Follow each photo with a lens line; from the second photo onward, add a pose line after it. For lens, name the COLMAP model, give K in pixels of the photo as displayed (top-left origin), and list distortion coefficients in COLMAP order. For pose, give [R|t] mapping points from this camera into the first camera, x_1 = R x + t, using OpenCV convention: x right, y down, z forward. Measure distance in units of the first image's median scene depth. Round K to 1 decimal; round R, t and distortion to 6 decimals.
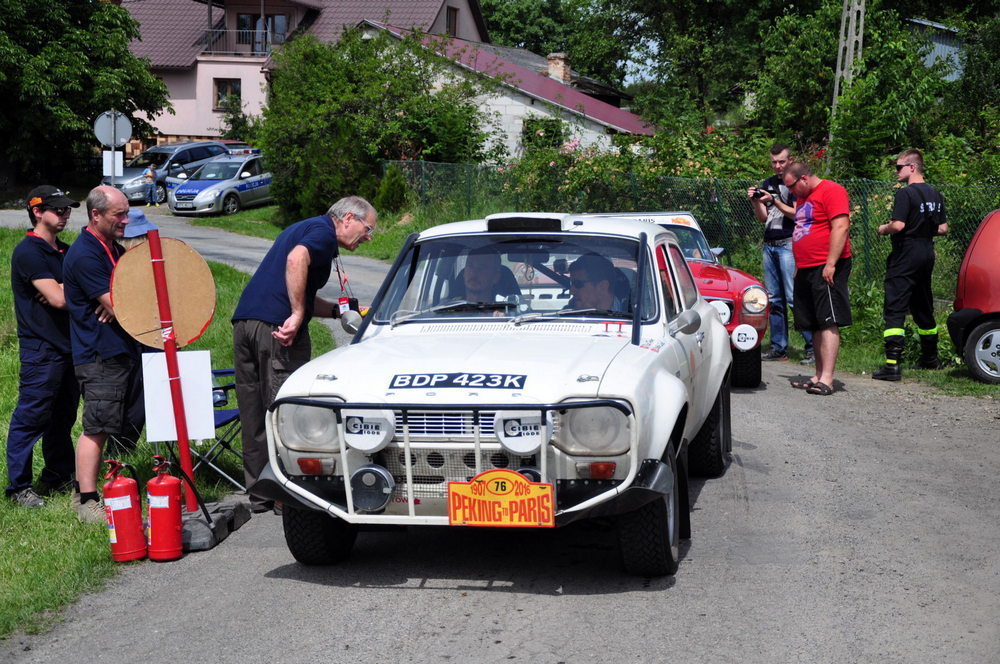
lens RADIAL K [[1825.4, 0, 500.9], [0, 1825.4, 319.2], [0, 0, 1]] dist [0.355065, 0.301314]
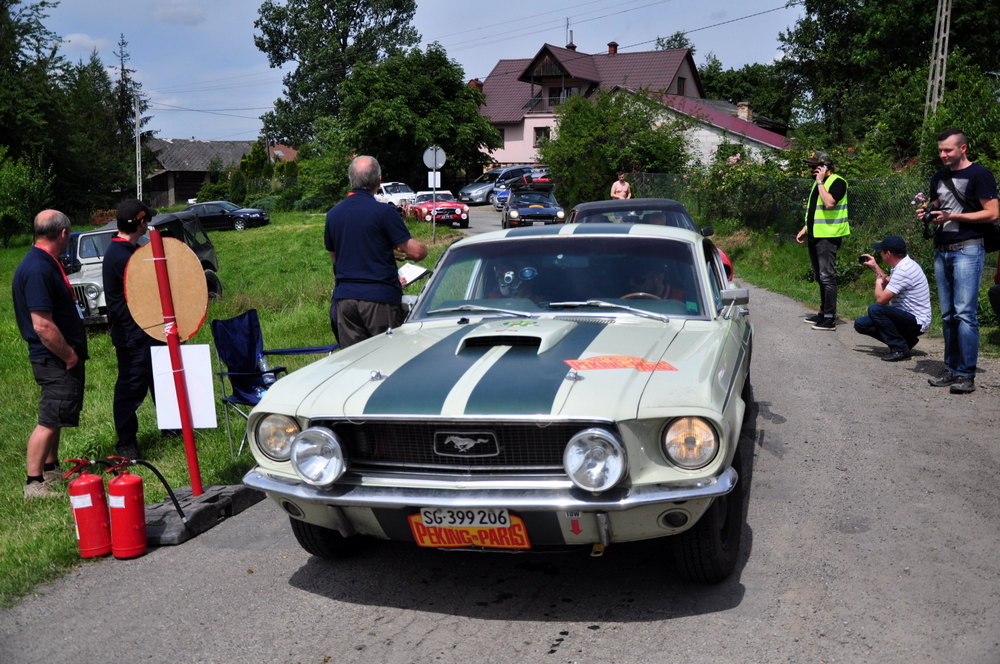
lens RADIAL K [[1076.5, 0, 504.1], [0, 1076.5, 329.6], [0, 0, 1]] dist [-0.042734, 0.310853]
pose [[0.978918, 0.006355, -0.204153, 0.023966], [0.004869, 0.998506, 0.054427, -0.004369], [0.204194, -0.054274, 0.977425, 0.080415]]
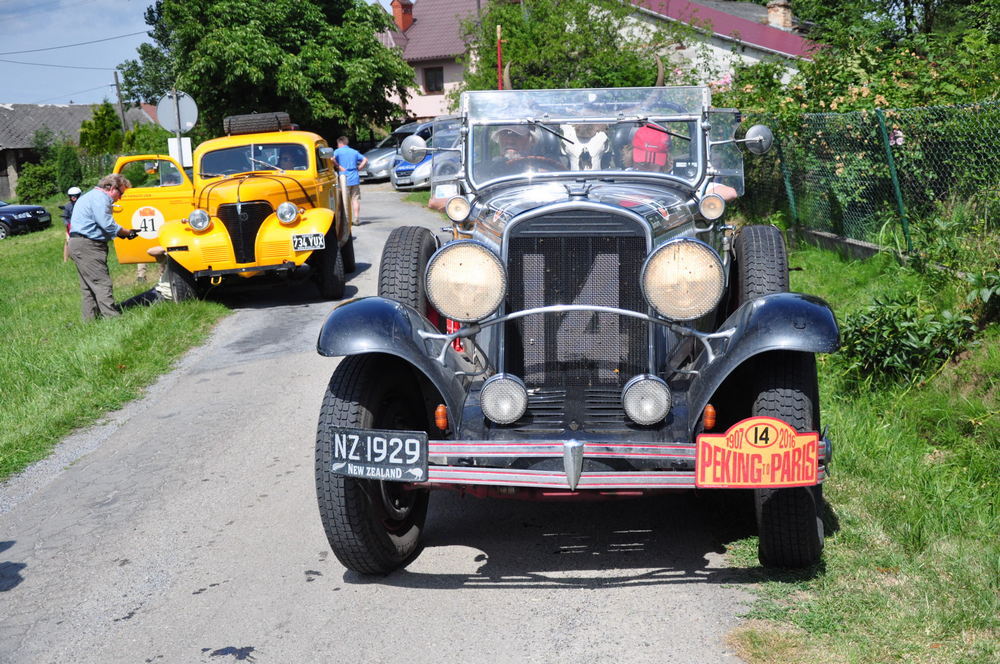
lens RADIAL K [[1346.5, 0, 506.0], [0, 1346.5, 329.5], [0, 0, 1]] dist [0.020234, 0.774324]
pose [[0.975414, -0.045575, -0.215616, 0.047992], [0.059261, 0.996589, 0.057438, -0.019764], [0.212263, -0.068803, 0.974787, 0.282878]]
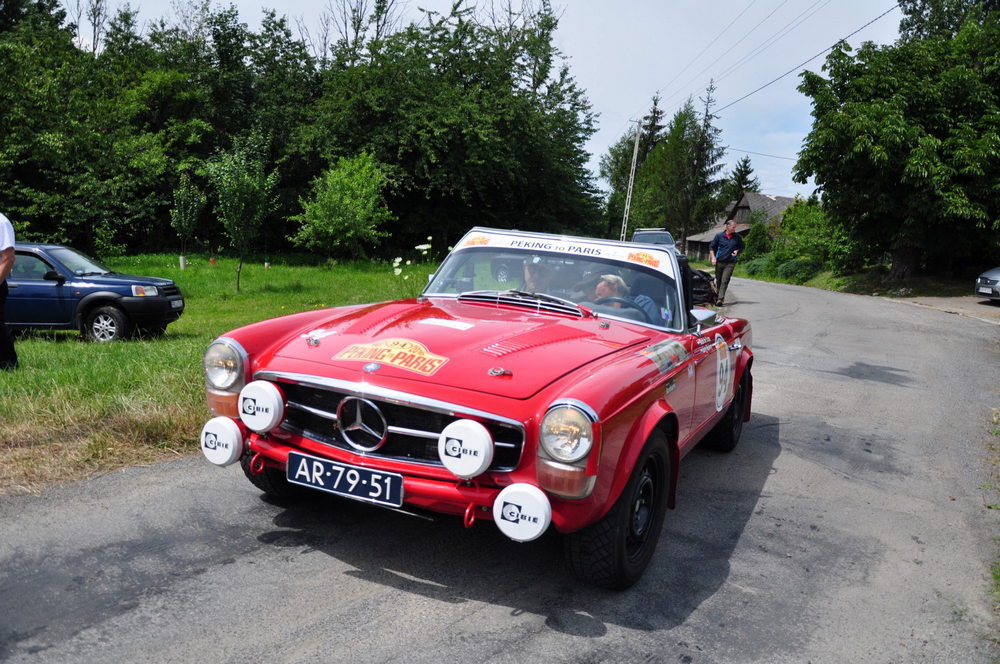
lens RADIAL K [[878.9, 0, 499.3], [0, 878.9, 335.8], [0, 0, 1]] dist [-0.122804, 0.201517]
pose [[0.607308, 0.153404, -0.779516, -0.036855], [-0.153691, 0.985331, 0.074168, -0.049849], [0.779459, 0.074762, 0.621976, 0.683848]]
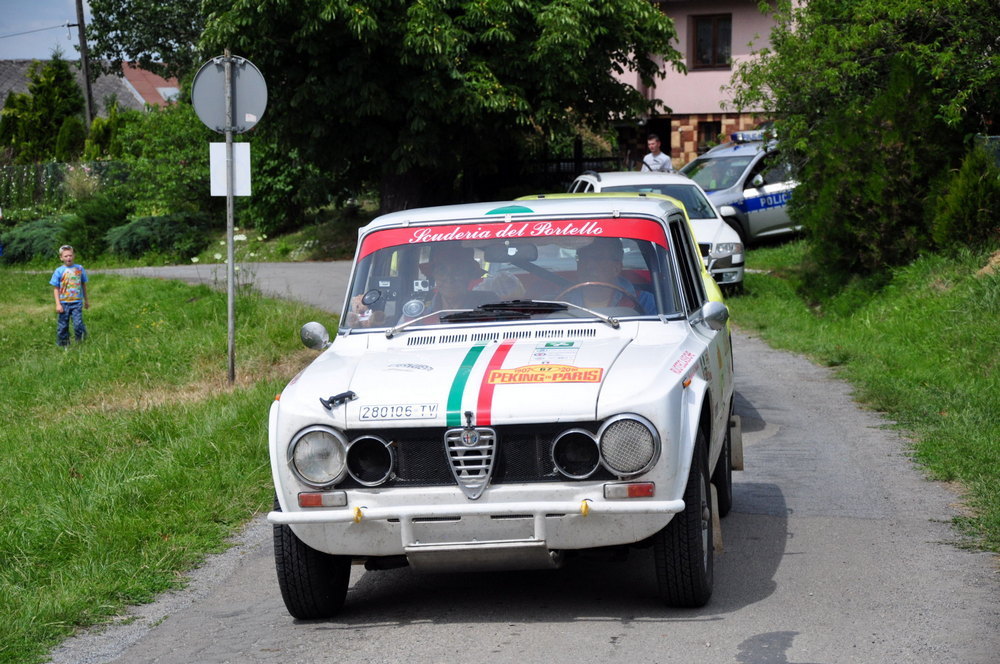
lens RADIAL K [[2830.0, 0, 500.0], [0, 2830.0, 332.0], [0, 0, 1]] dist [0.833064, 0.703281]
pose [[0.944691, -0.012264, -0.327733, 0.059384], [0.004181, 0.999670, -0.025357, -0.017047], [0.327935, 0.022584, 0.944430, 0.240289]]
